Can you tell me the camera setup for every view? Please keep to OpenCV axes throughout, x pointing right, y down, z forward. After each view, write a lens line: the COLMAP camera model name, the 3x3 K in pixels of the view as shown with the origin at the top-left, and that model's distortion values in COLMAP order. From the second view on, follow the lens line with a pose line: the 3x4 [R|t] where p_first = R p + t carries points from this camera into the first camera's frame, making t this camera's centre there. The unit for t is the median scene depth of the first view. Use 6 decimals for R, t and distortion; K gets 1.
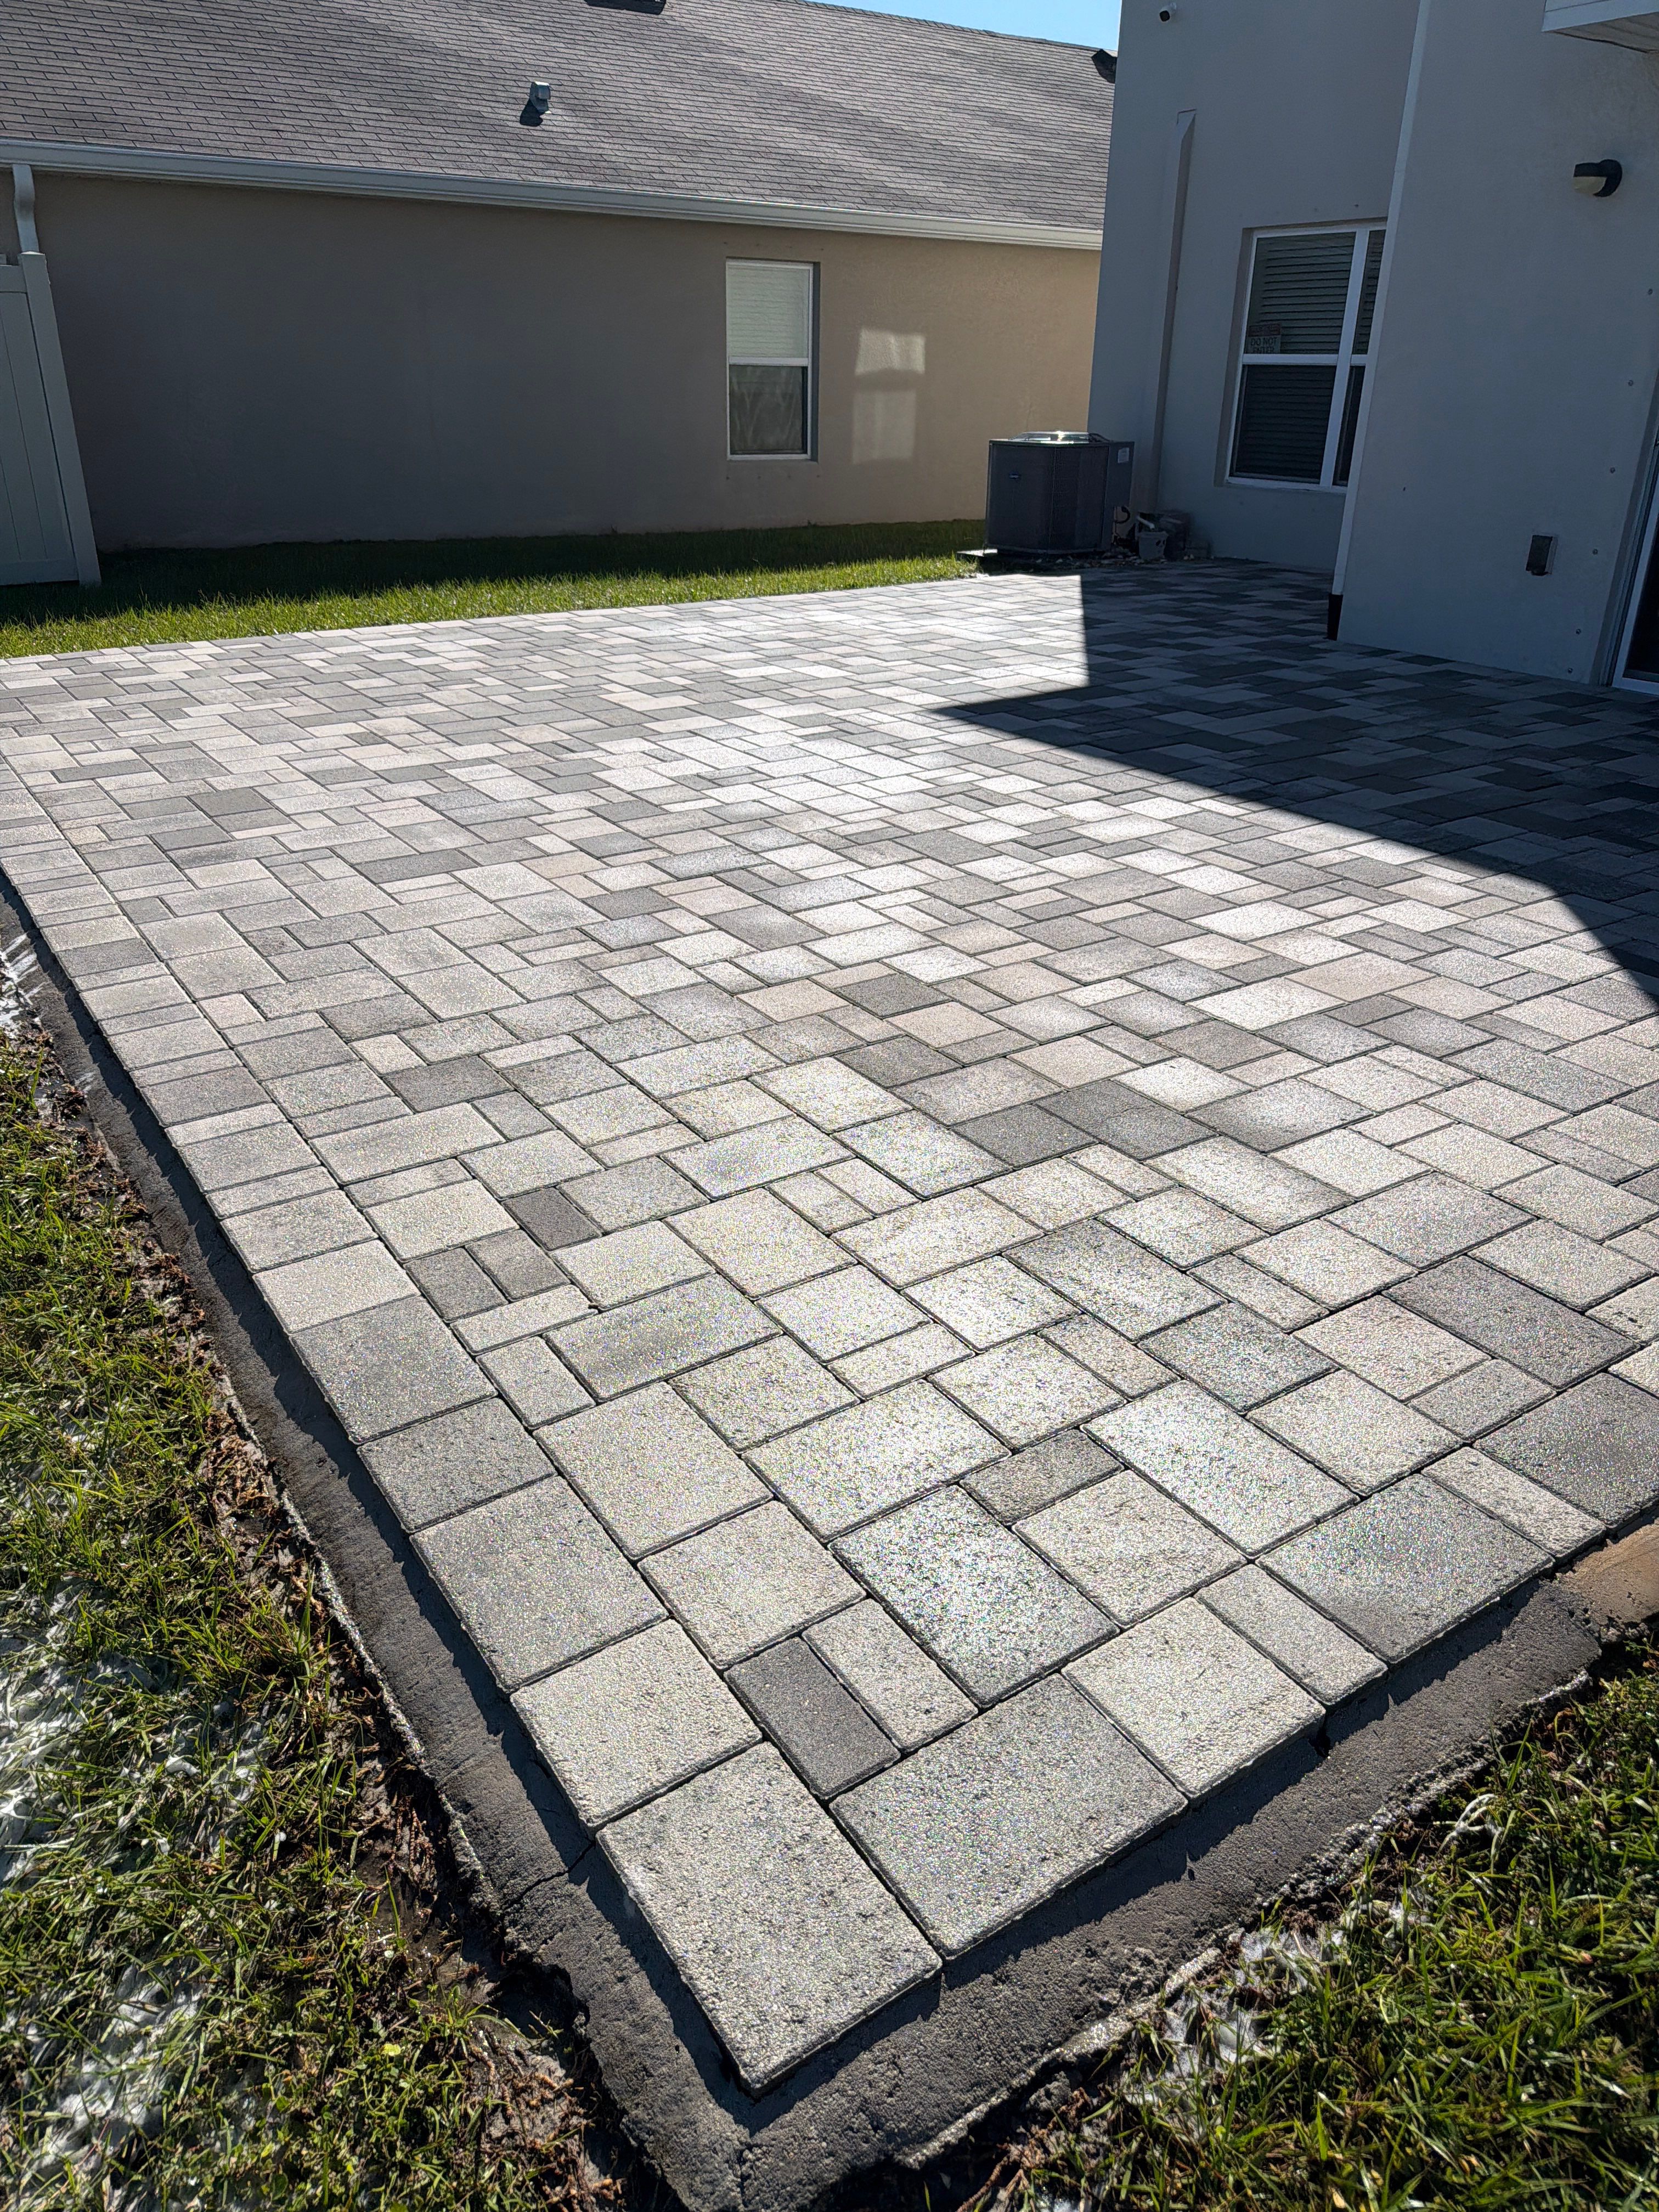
lens RADIAL K [[1559.9, 0, 819.5], [0, 1559.9, 1108.4], [0, 0, 1]] dist [0.080360, -0.114372]
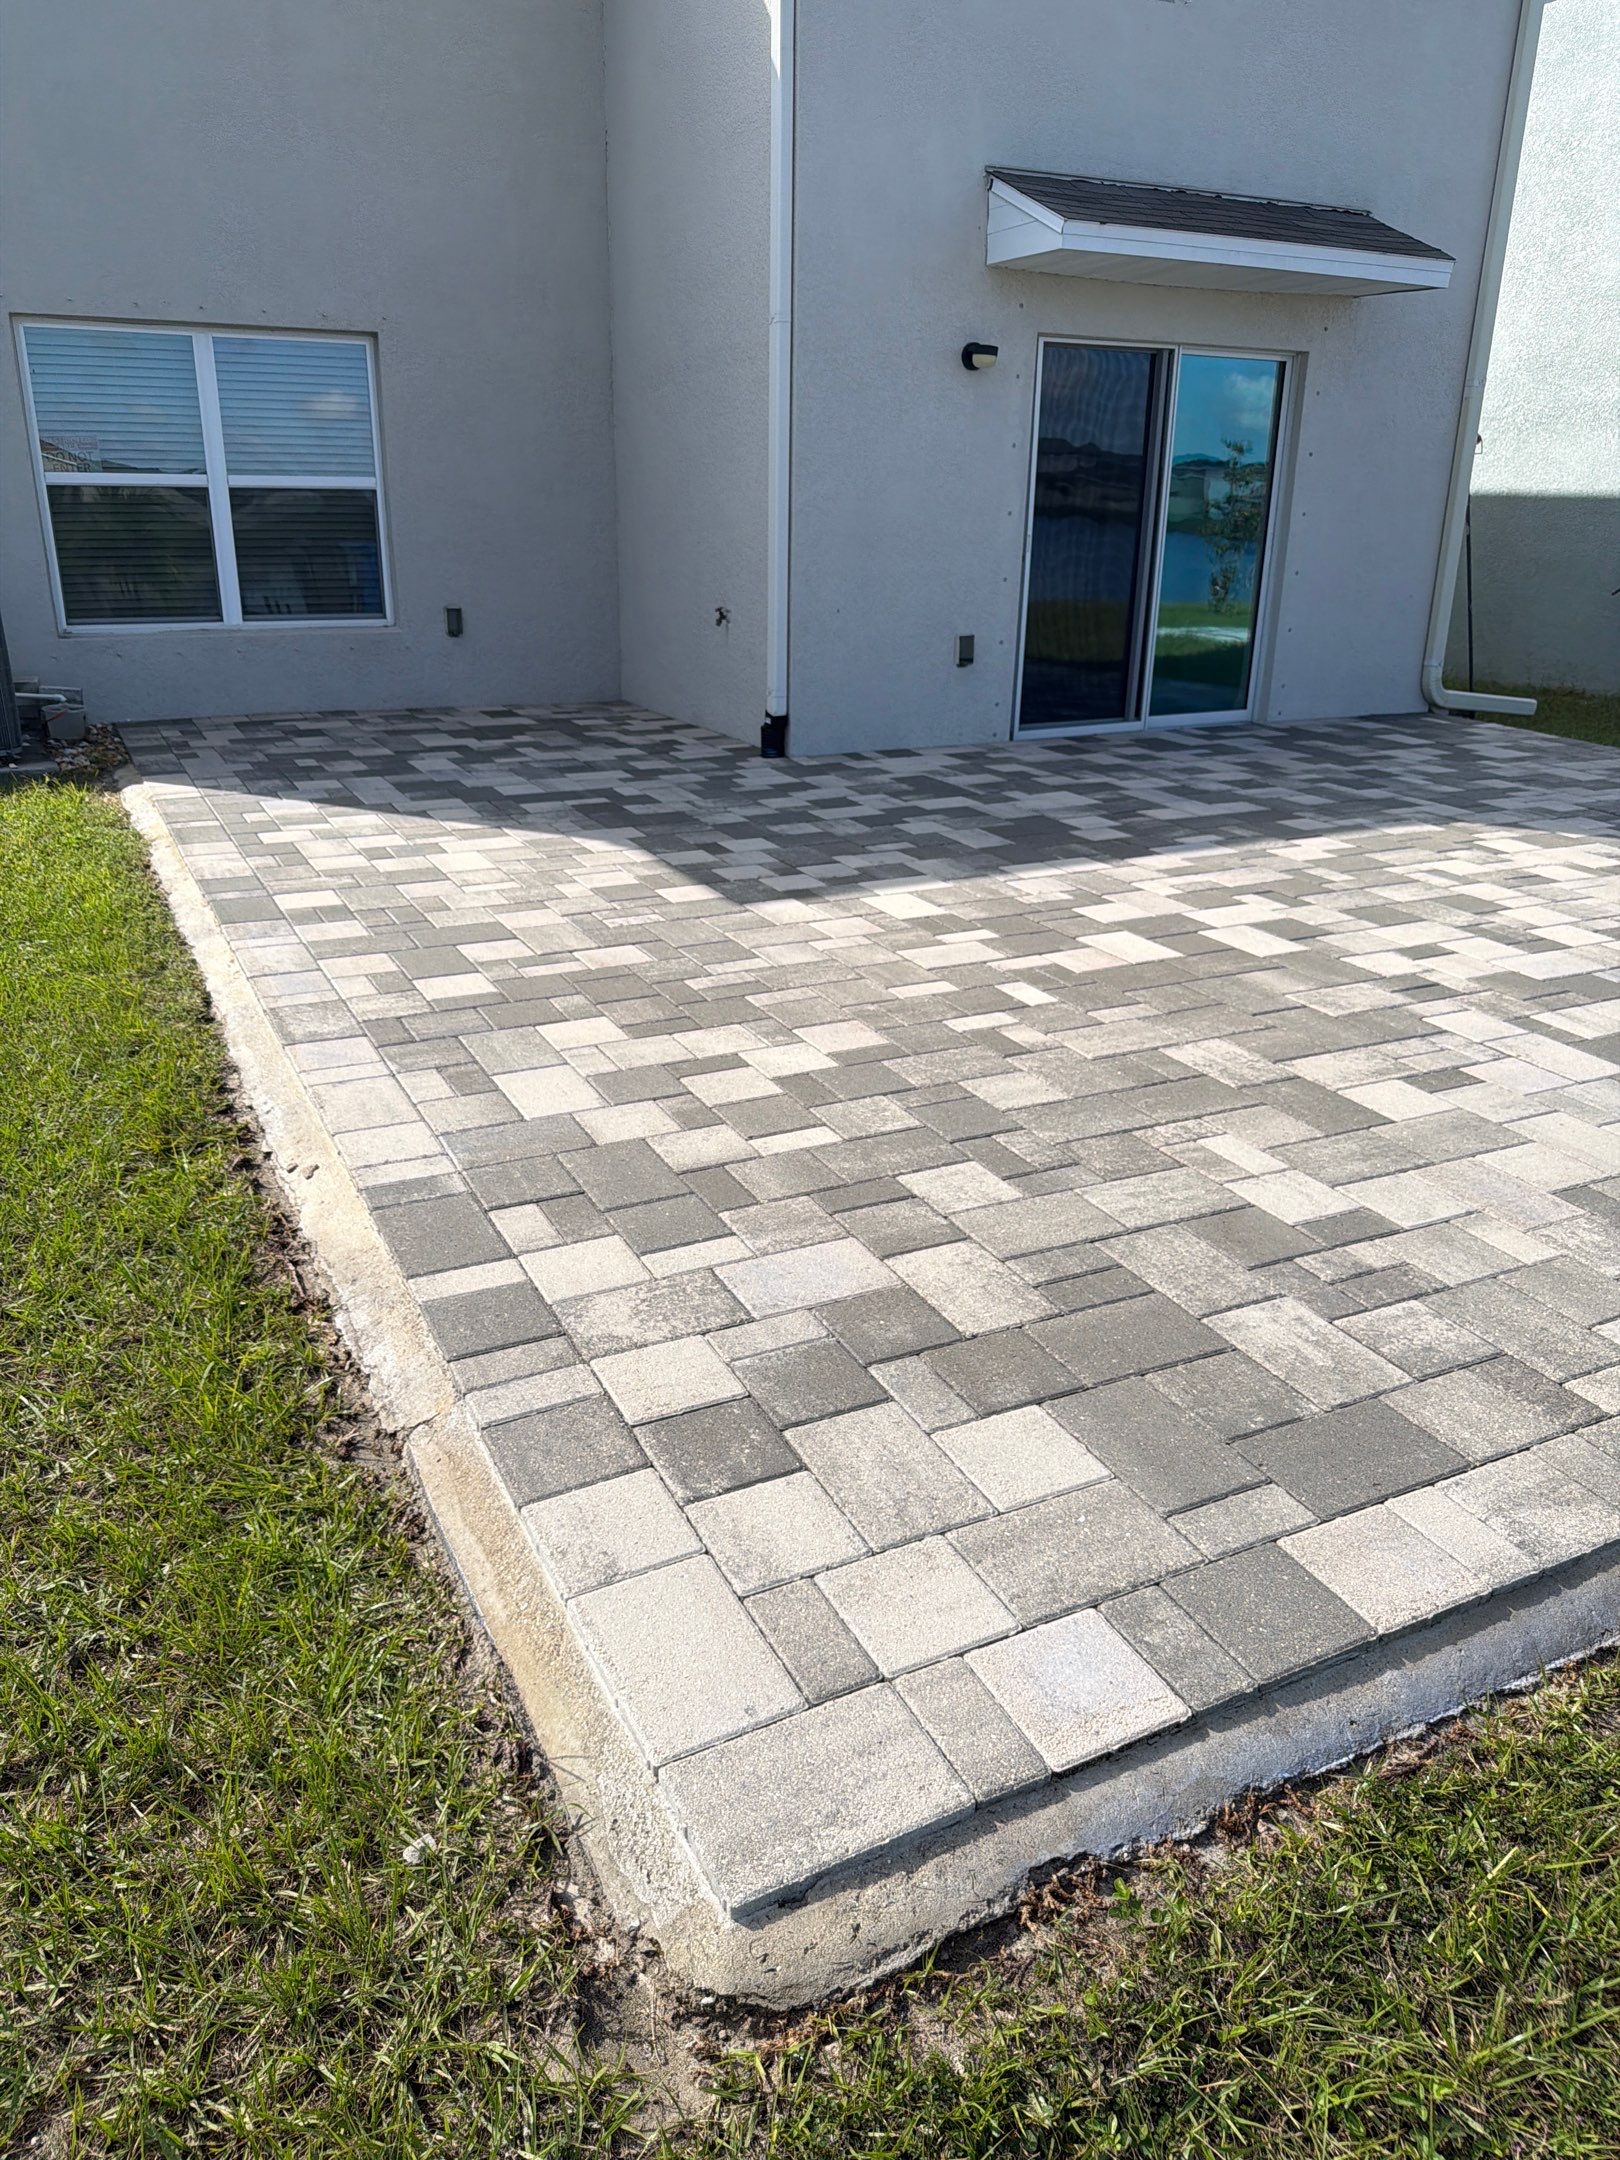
lens RADIAL K [[1508.1, 0, 800.2], [0, 1508.1, 1069.0], [0, 0, 1]] dist [0.183843, -0.410508]
pose [[0.113621, -0.359994, 0.926010, -1.716727], [0.411570, 0.865367, 0.285919, -1.002511], [-0.904268, 0.348632, 0.246487, 2.028797]]
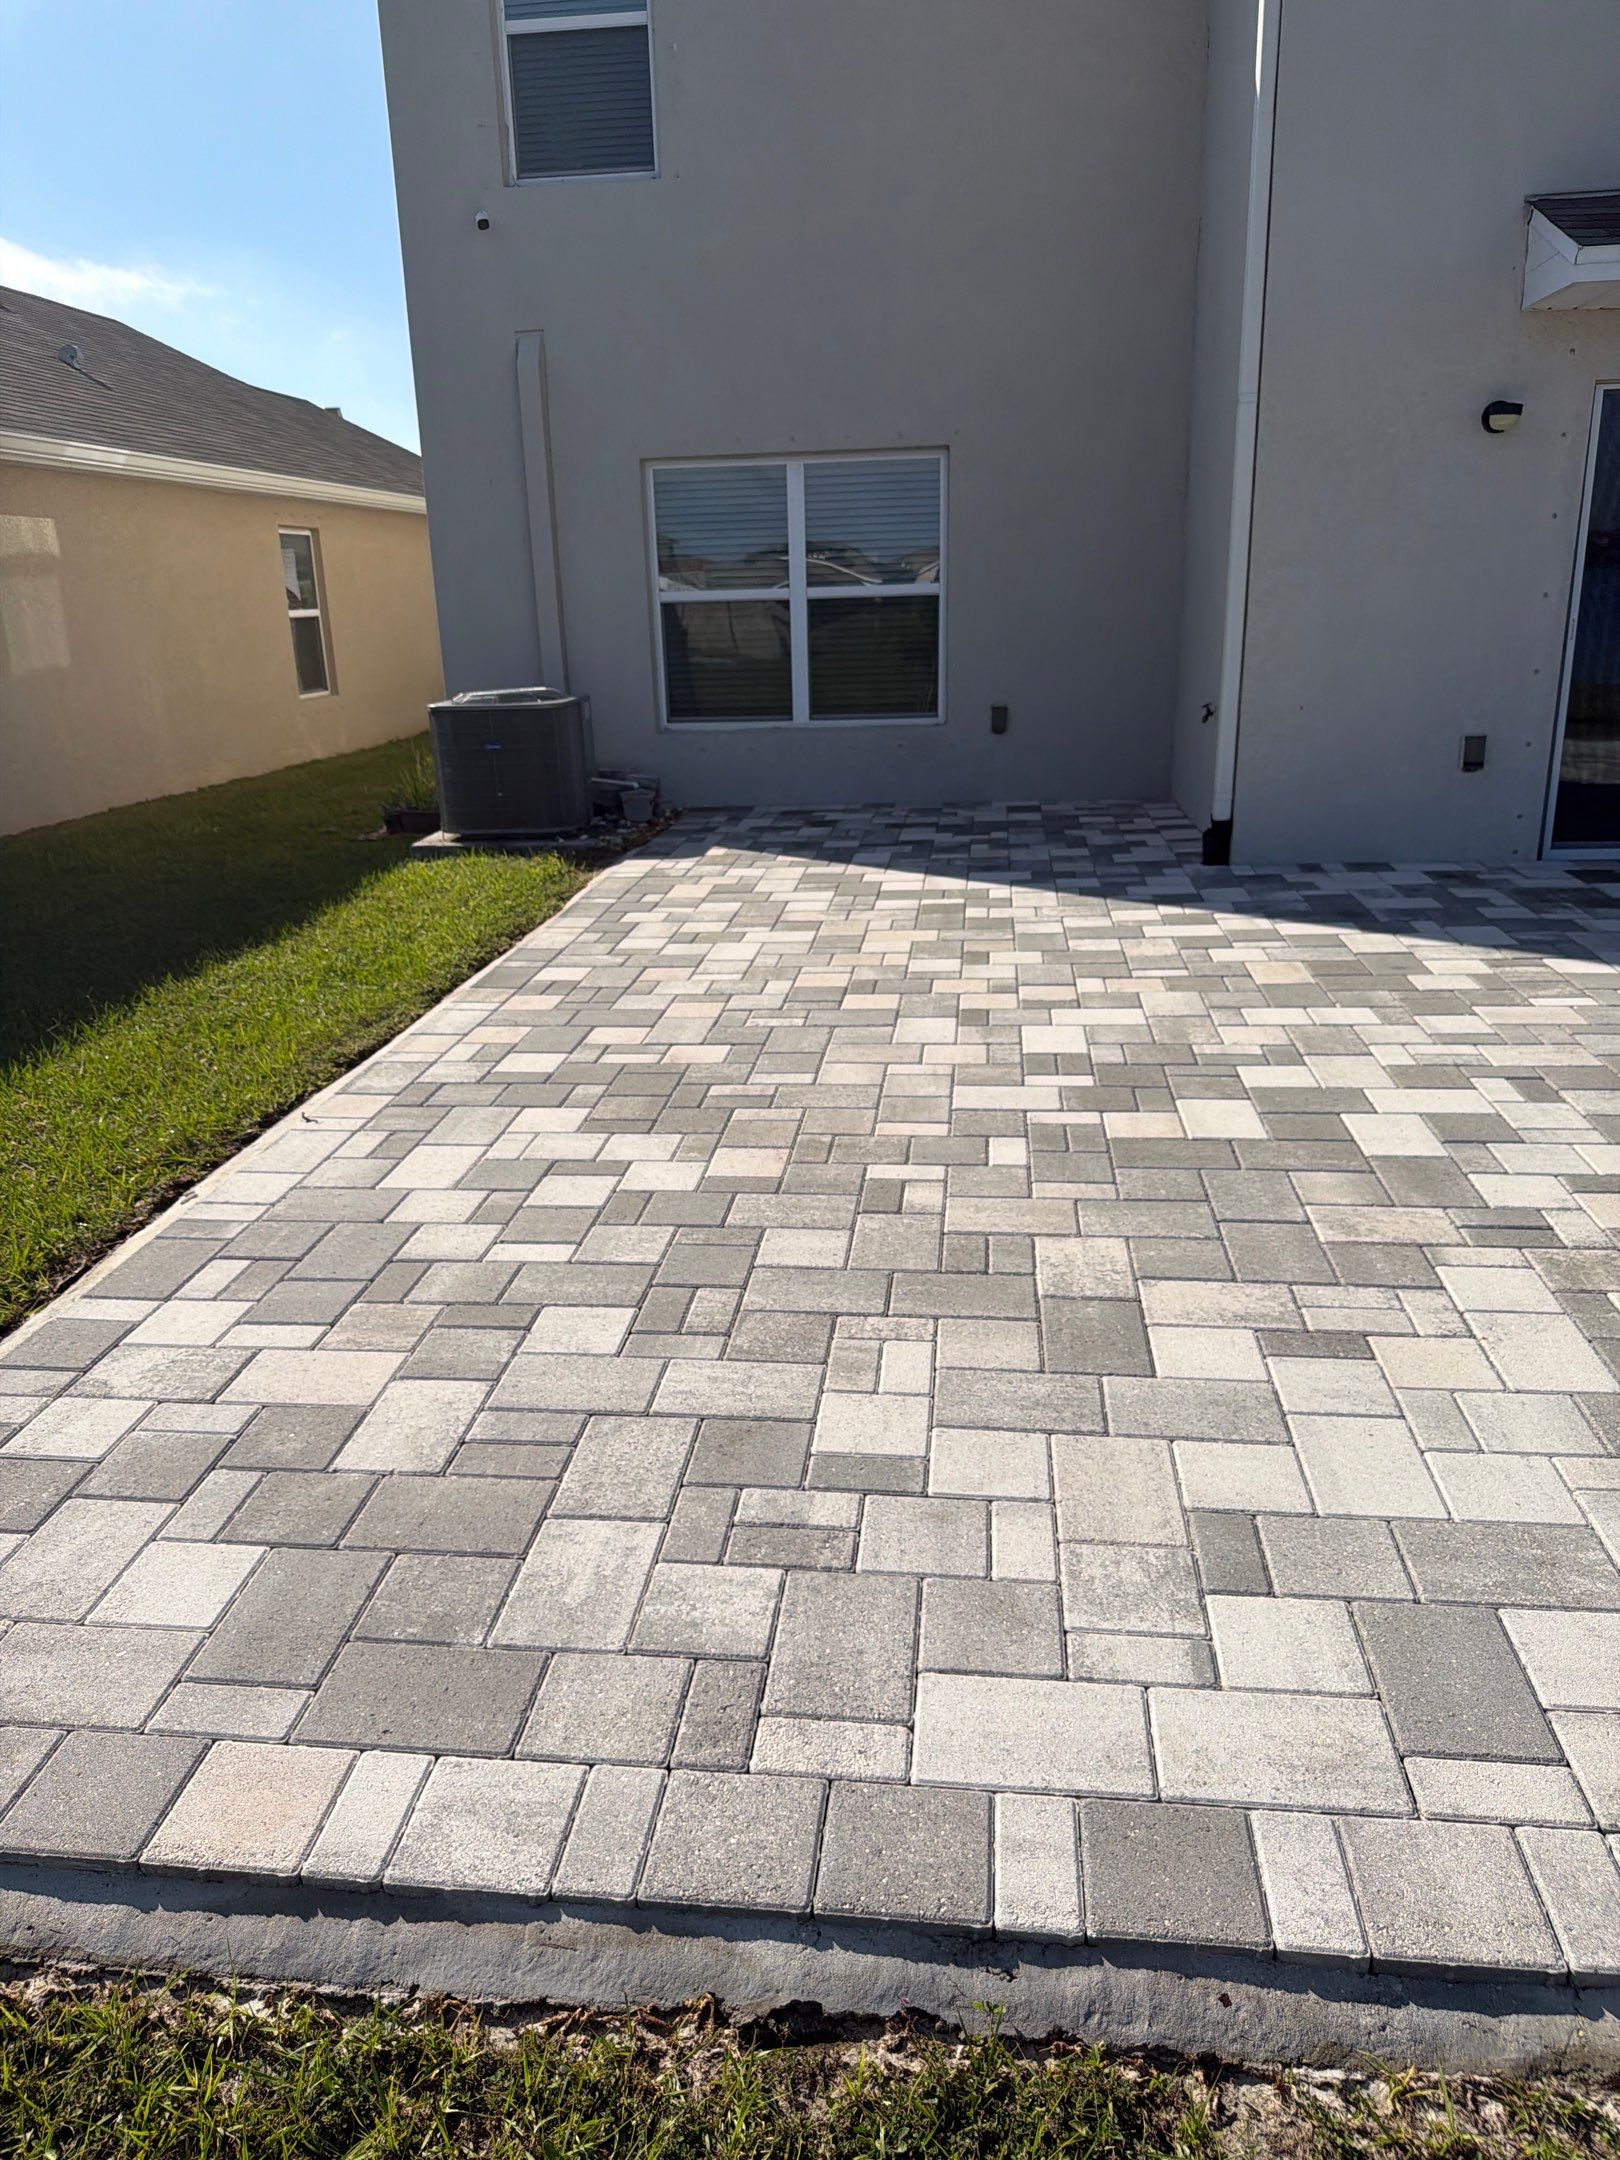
lens RADIAL K [[1530.0, 0, 794.7], [0, 1530.0, 1063.0], [0, 0, 1]] dist [0.109696, -0.194109]
pose [[0.642621, -0.258235, 0.721355, -1.374338], [0.361283, 0.932380, 0.011930, -0.723087], [-0.675657, 0.252947, 0.692463, 1.390341]]
